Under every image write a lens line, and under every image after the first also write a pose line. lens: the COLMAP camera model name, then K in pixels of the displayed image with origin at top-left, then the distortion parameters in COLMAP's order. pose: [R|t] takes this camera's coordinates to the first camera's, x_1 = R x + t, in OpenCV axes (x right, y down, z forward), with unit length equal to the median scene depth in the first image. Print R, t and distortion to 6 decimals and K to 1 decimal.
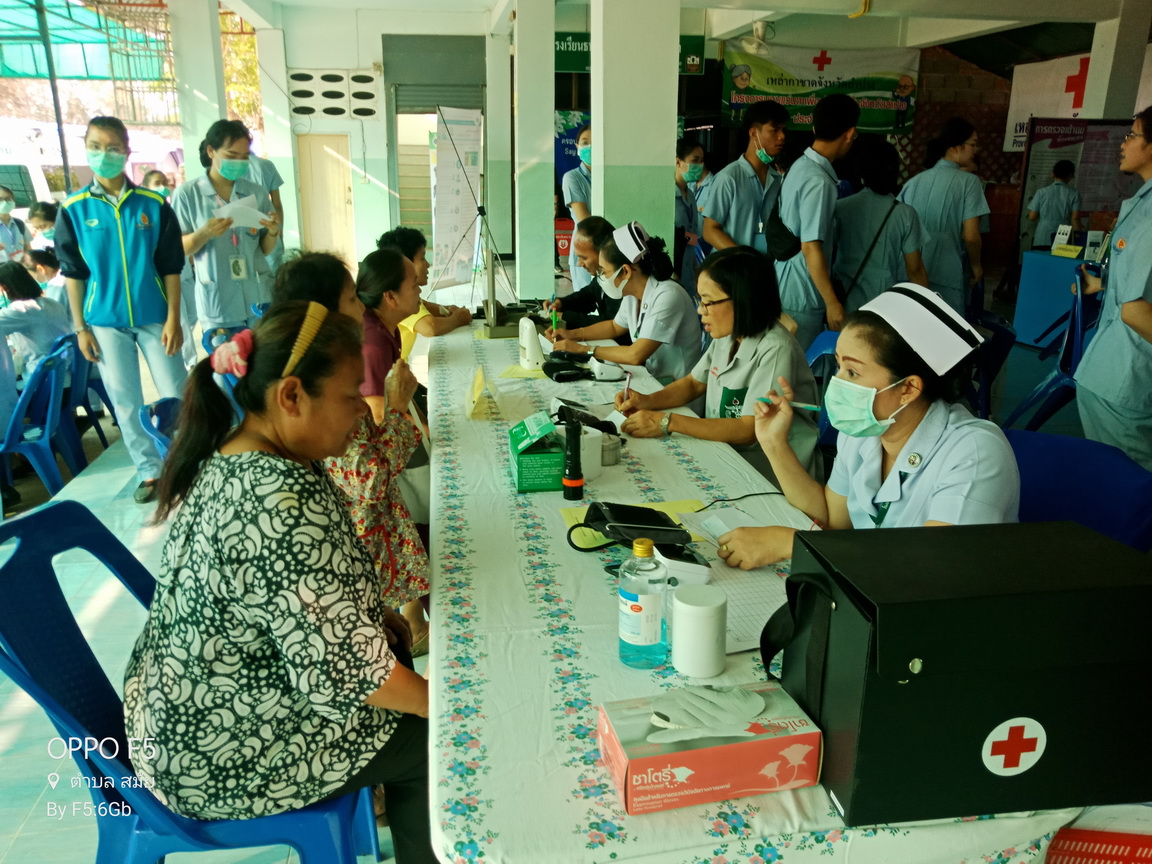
lens RADIAL K [[920.4, 0, 573.4], [0, 920.4, 429.9], [0, 0, 1]] dist [0.028393, -0.063378]
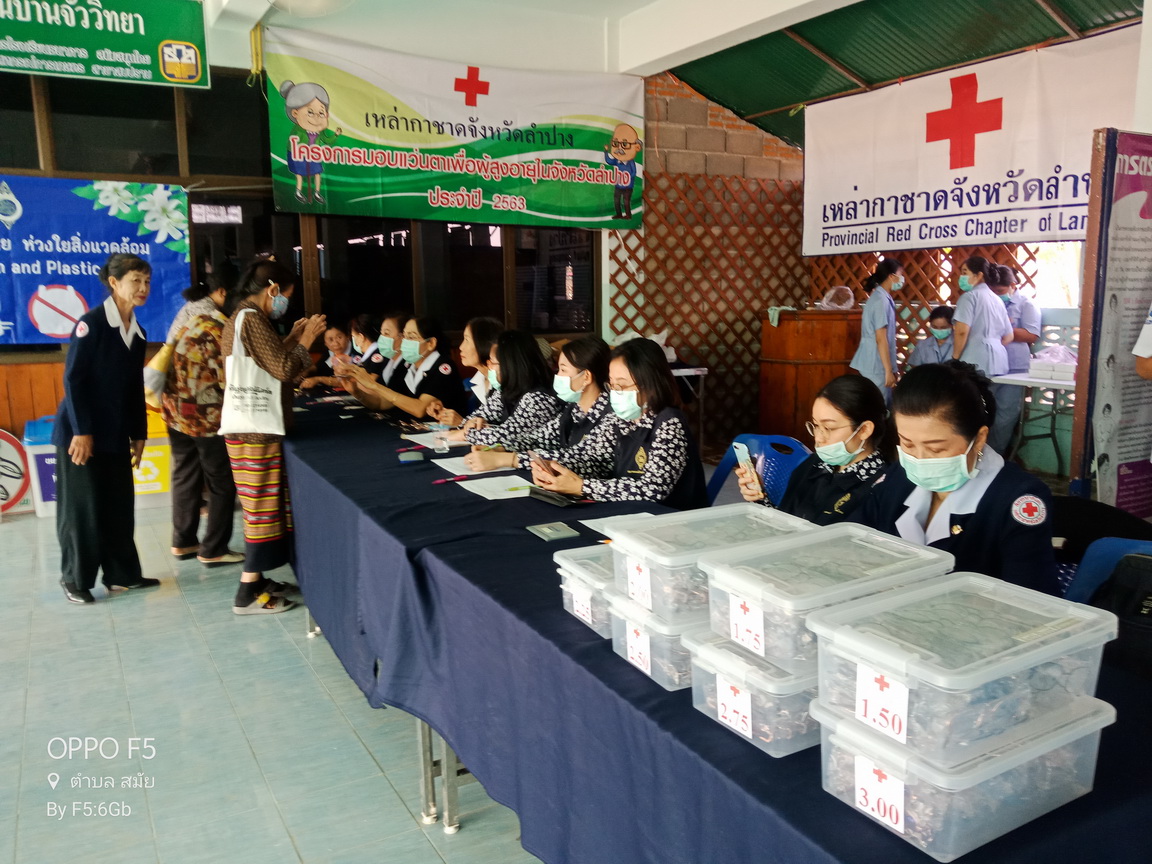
lens RADIAL K [[920.4, 0, 564.5], [0, 920.4, 433.3], [0, 0, 1]] dist [0.028393, -0.063378]
pose [[0.938560, -0.077220, 0.336366, 0.132559], [0.119952, 0.986872, -0.108145, -0.151988], [-0.323599, 0.141849, 0.935501, 0.538904]]
